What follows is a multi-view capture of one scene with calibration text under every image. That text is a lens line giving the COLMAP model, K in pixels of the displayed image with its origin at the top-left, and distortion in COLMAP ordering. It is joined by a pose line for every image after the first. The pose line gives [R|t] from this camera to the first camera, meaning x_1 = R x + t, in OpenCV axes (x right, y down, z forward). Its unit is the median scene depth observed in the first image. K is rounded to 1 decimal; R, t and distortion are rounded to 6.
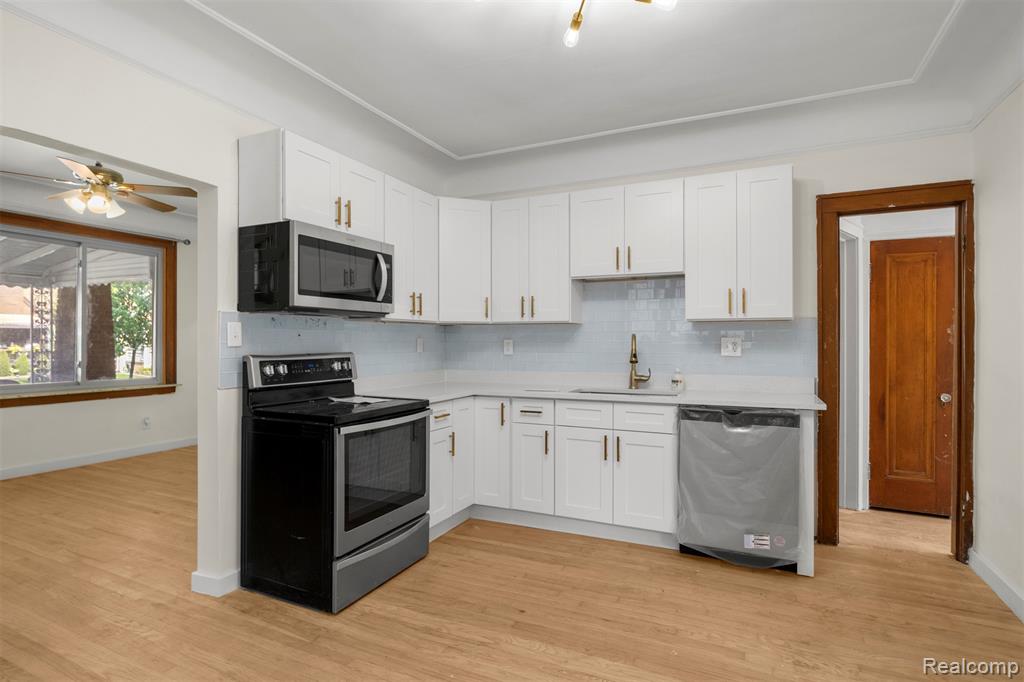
lens RADIAL K [[543.9, 0, 512.0], [0, 543.9, 341.0], [0, 0, 1]] dist [-0.002546, -0.000272]
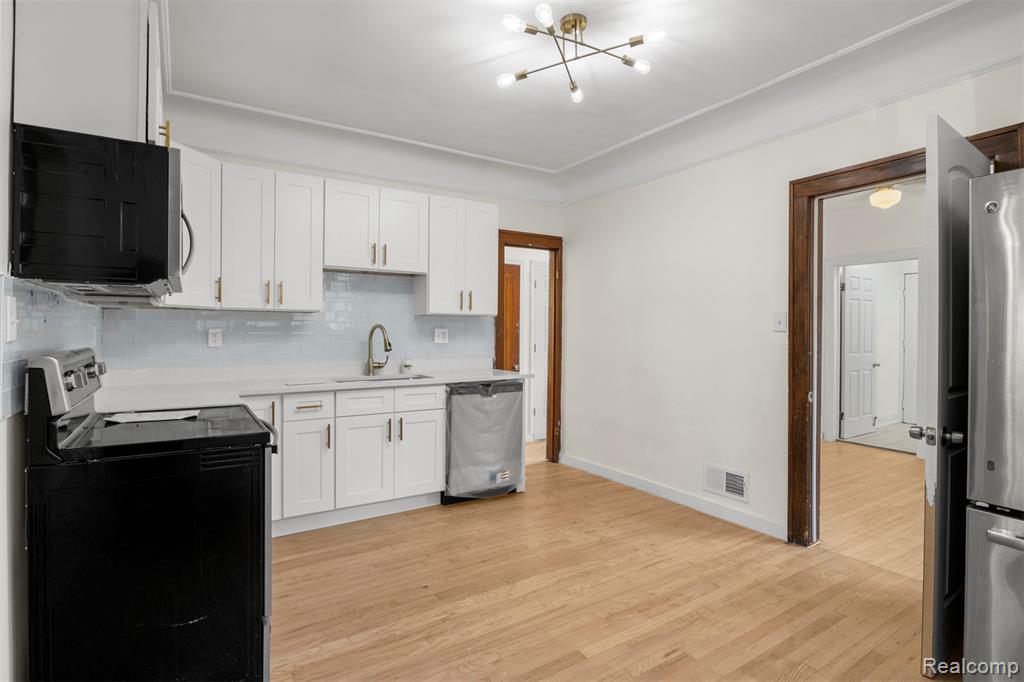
lens RADIAL K [[523.9, 0, 511.1], [0, 523.9, 334.1], [0, 0, 1]] dist [-0.005576, -0.000820]
pose [[0.514854, -0.003359, 0.857272, -0.618915], [-0.002048, 0.999985, 0.005148, 0.000038], [-0.857276, -0.004407, 0.514839, 0.270803]]
